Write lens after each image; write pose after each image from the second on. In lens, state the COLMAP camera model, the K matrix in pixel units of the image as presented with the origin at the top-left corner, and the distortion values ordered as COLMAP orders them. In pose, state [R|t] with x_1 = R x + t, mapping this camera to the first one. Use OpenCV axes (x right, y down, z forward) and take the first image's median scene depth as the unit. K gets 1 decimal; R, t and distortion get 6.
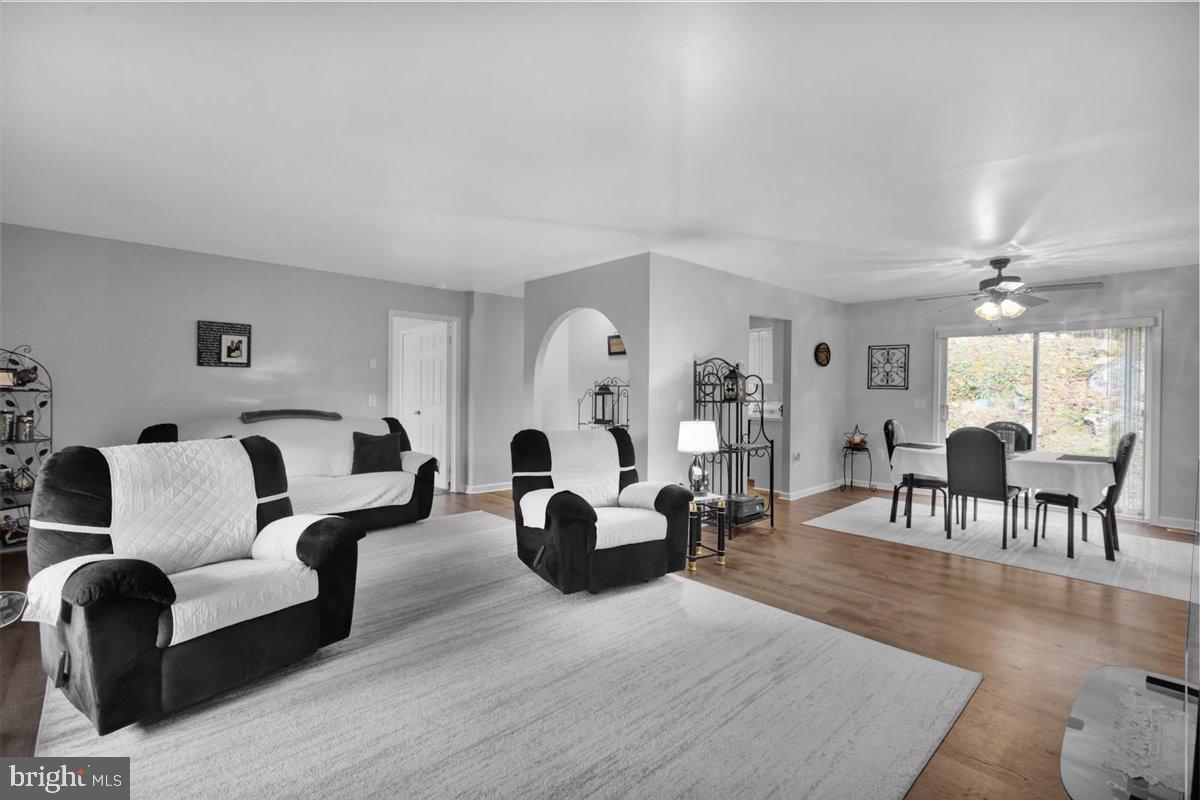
lens RADIAL K [[530.2, 0, 597.9], [0, 530.2, 395.5], [0, 0, 1]] dist [0.001387, 0.000055]
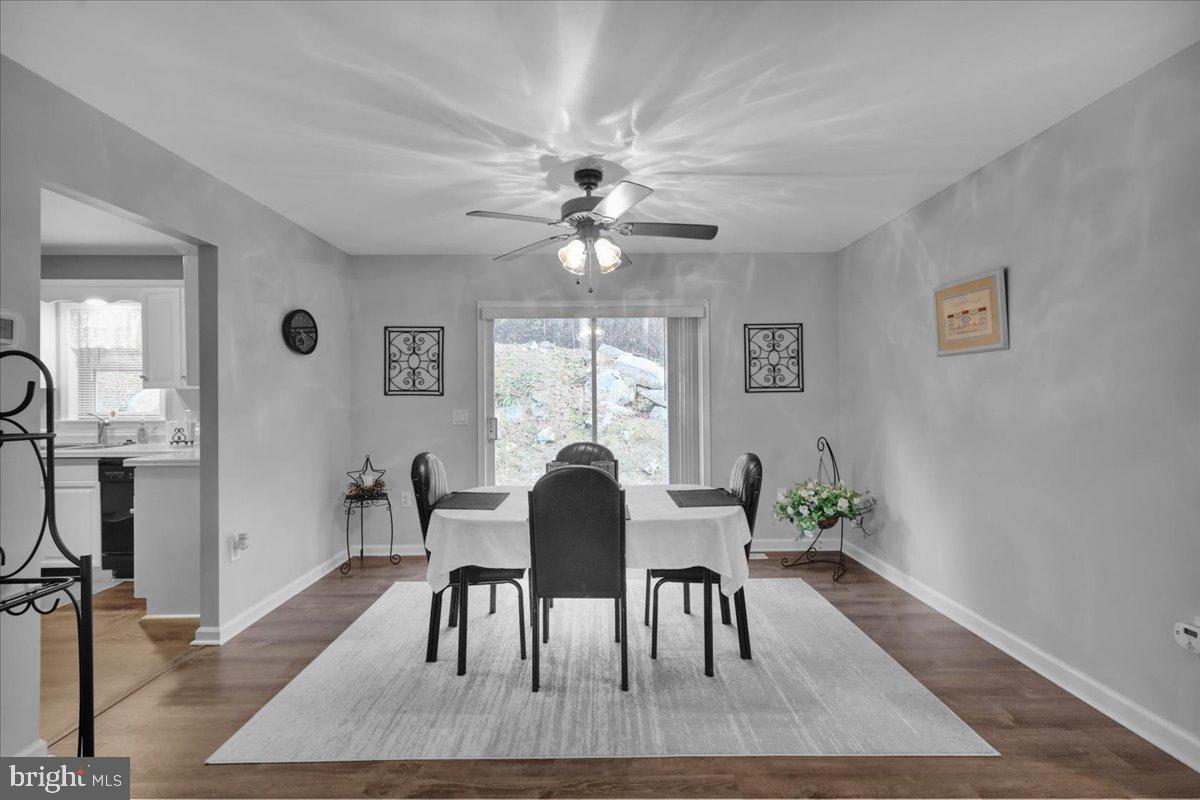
lens RADIAL K [[530.2, 0, 597.9], [0, 530.2, 395.5], [0, 0, 1]] dist [0.001387, 0.000055]
pose [[0.668487, -0.009653, 0.743661, 0.290524], [0.023247, 0.999698, -0.007920, -0.002345], [-0.743361, 0.022583, 0.668510, 0.542294]]
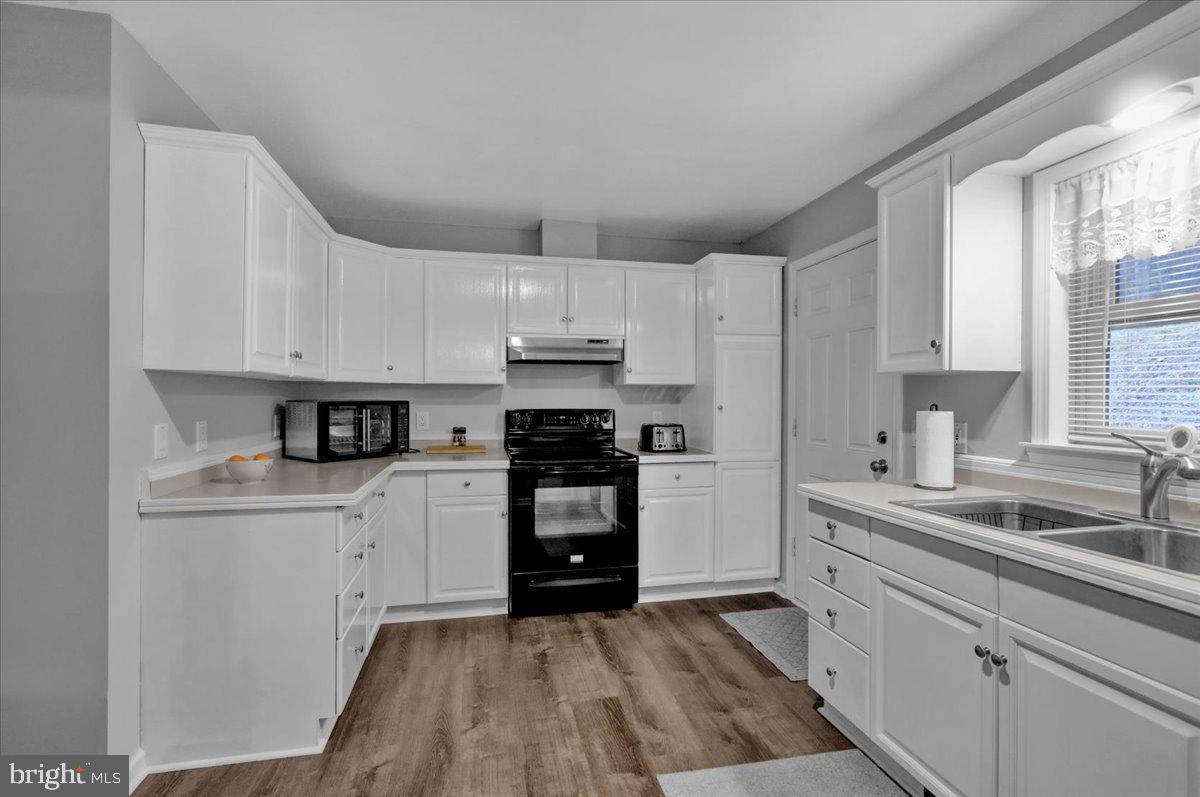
lens RADIAL K [[550.6, 0, 600.0], [0, 550.6, 398.5], [0, 0, 1]] dist [-0.000963, -0.000042]
pose [[0.866059, -0.004357, -0.499923, 0.284678], [-0.001862, 0.999927, -0.011940, -0.007913], [0.499938, 0.011271, 0.865988, 0.854263]]
